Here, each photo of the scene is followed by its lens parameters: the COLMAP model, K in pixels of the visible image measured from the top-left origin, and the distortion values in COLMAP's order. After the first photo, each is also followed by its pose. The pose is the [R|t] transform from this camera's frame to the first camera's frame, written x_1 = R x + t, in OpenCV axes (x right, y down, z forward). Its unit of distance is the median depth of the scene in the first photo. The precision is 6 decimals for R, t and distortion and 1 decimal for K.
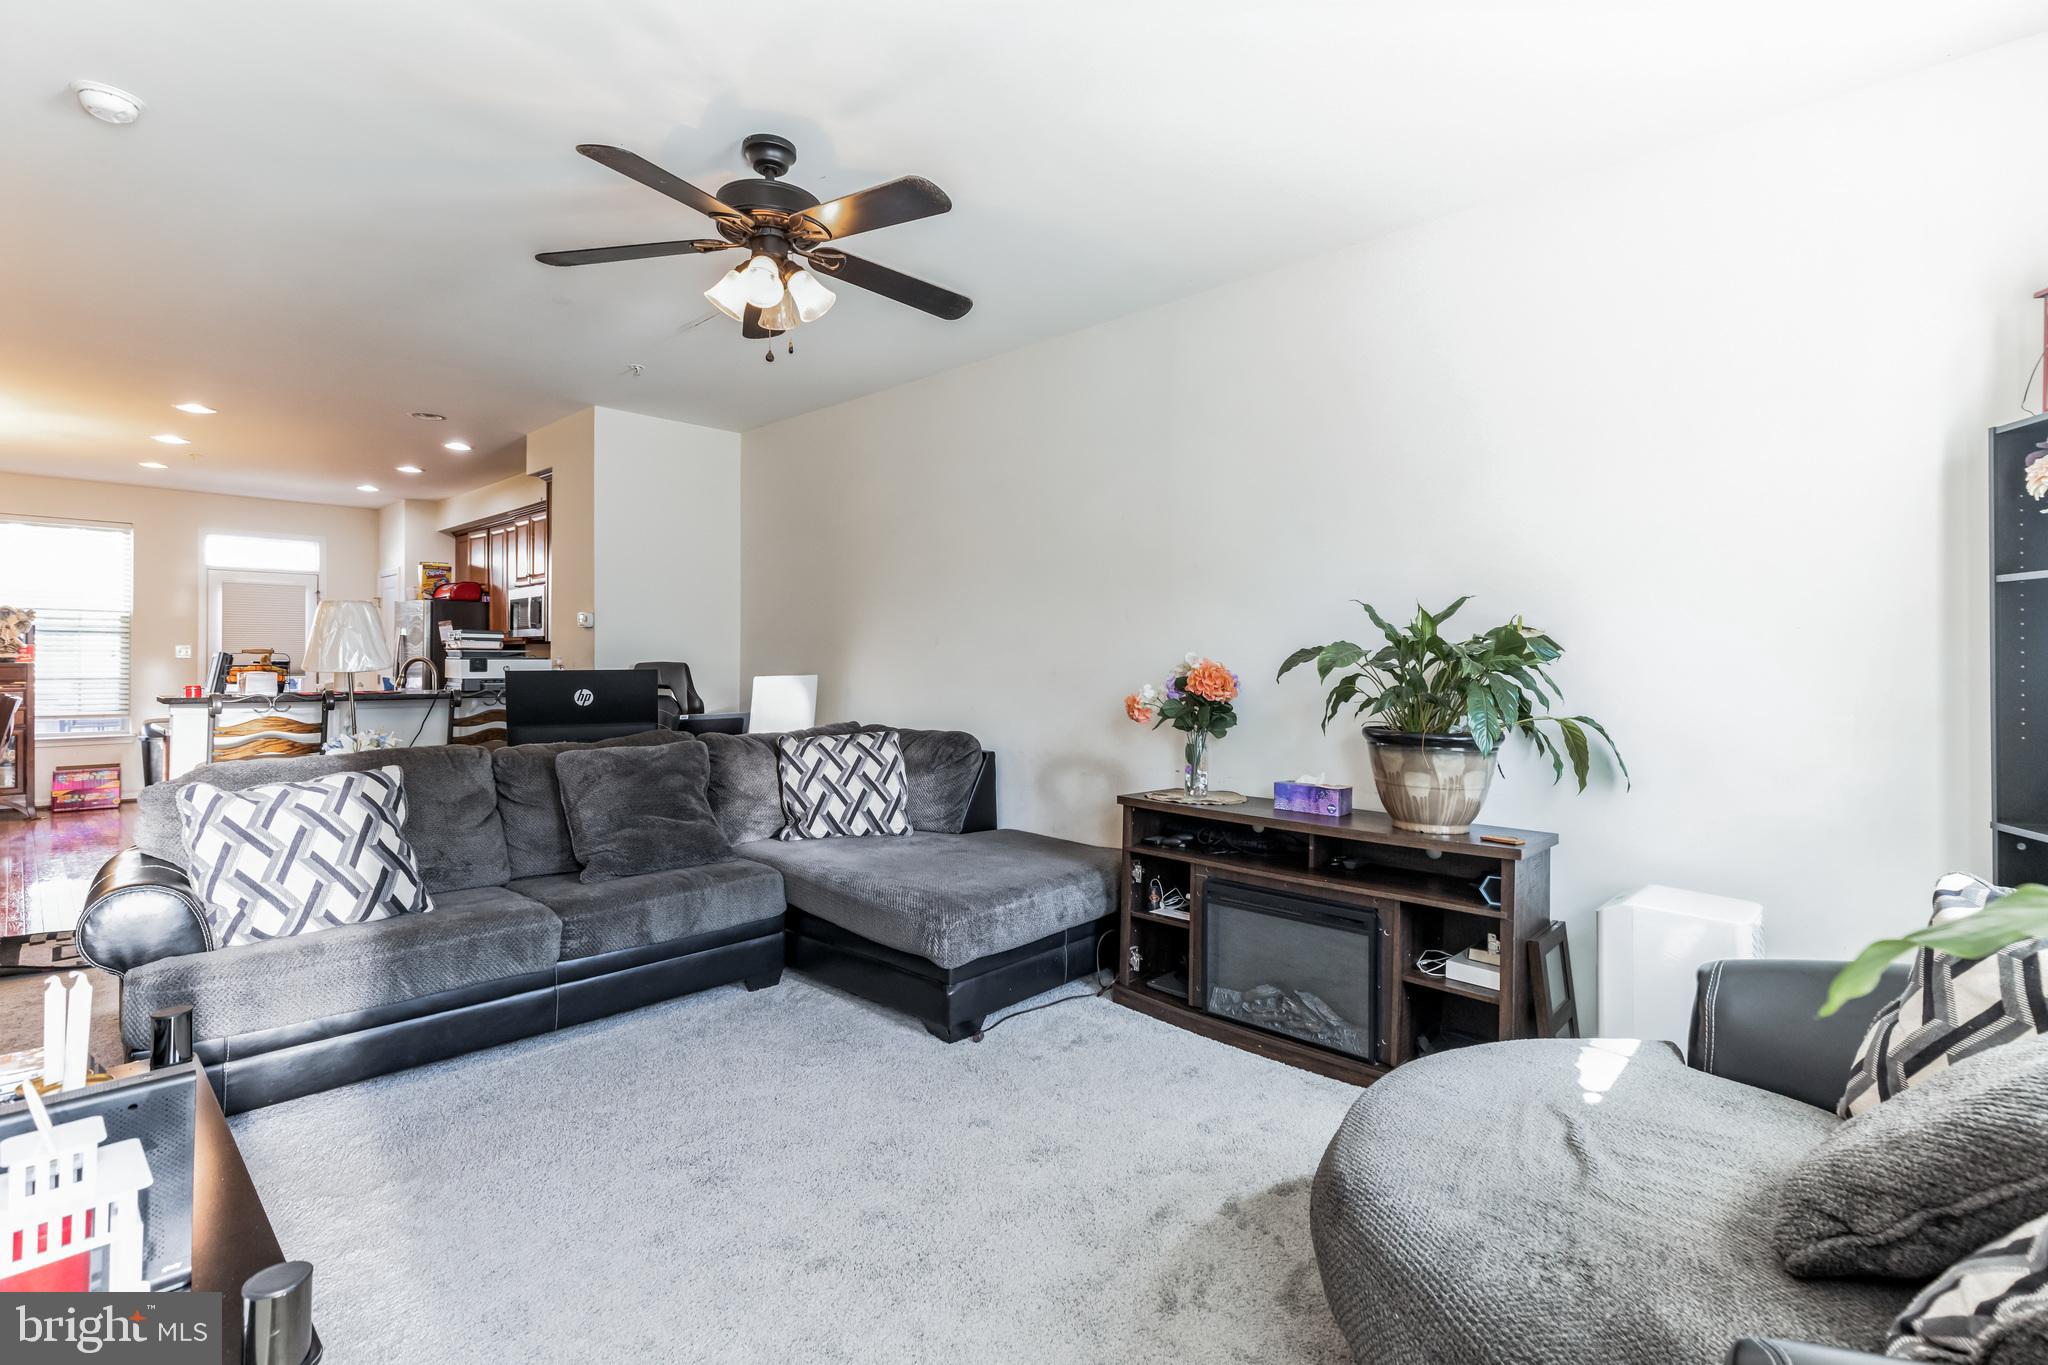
lens RADIAL K [[946.6, 0, 1026.4], [0, 946.6, 660.6], [0, 0, 1]] dist [0.004477, 0.000114]
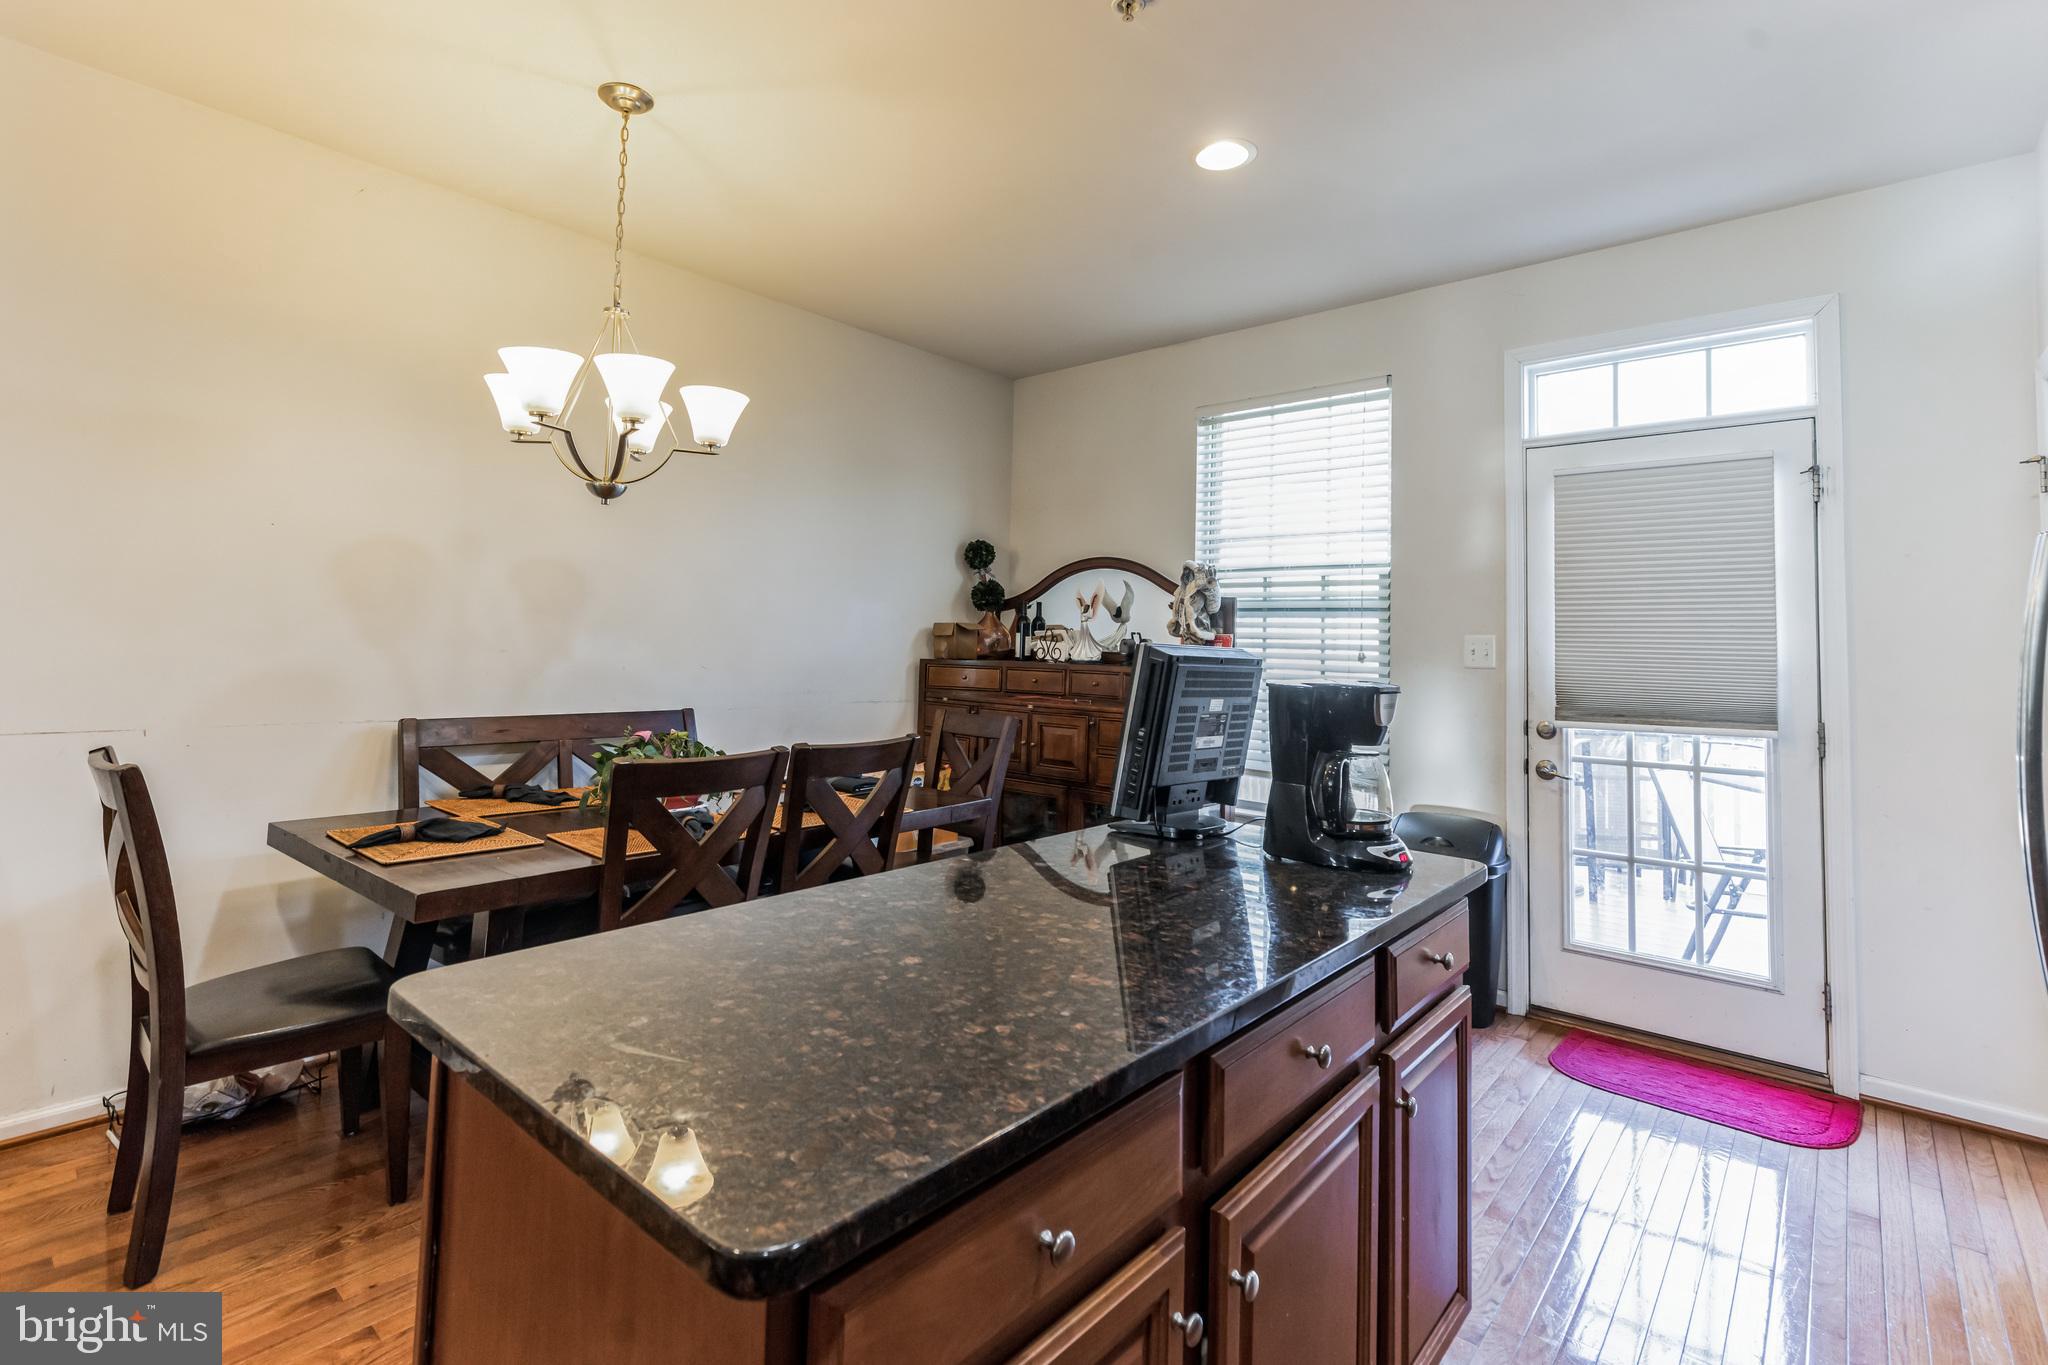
lens RADIAL K [[946.6, 0, 1029.8], [0, 946.6, 677.5], [0, 0, 1]] dist [0.004477, 0.000114]
pose [[0.051500, 0.035979, -0.998025, -2.030333], [-0.014152, 0.999277, 0.035294, -0.035900], [0.998573, 0.012307, 0.051972, 3.373616]]
